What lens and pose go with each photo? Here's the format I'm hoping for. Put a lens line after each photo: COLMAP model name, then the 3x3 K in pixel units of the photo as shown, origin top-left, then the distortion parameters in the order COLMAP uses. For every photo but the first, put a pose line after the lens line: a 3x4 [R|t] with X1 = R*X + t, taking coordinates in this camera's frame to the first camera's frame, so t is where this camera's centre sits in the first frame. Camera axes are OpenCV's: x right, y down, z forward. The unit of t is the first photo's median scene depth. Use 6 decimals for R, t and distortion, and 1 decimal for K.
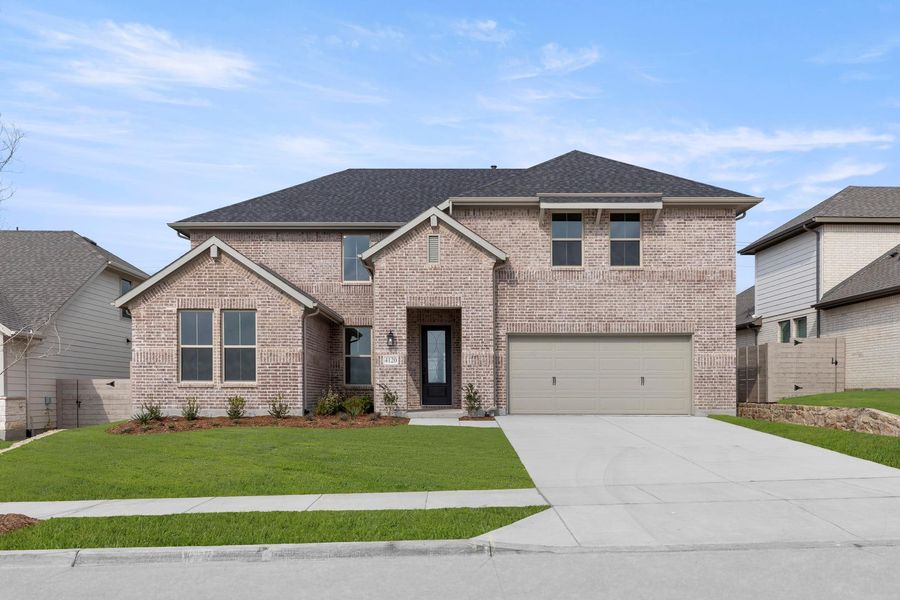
lens RADIAL K [[626.5, 0, 450.0], [0, 626.5, 300.0], [0, 0, 1]] dist [0.000901, 0.001094]
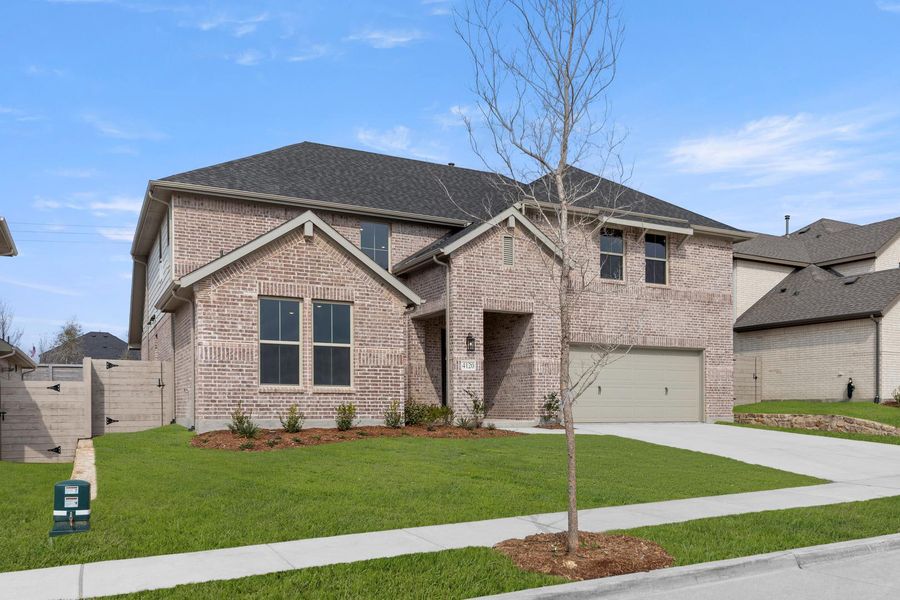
lens RADIAL K [[685.3, 0, 450.0], [0, 685.3, 300.0], [0, 0, 1]] dist [0.002114, 0.000950]
pose [[0.900523, 0.068008, 0.429456, -0.561124], [-0.065105, 0.997648, -0.021467, 0.022393], [-0.429906, -0.008628, 0.902832, 0.094771]]
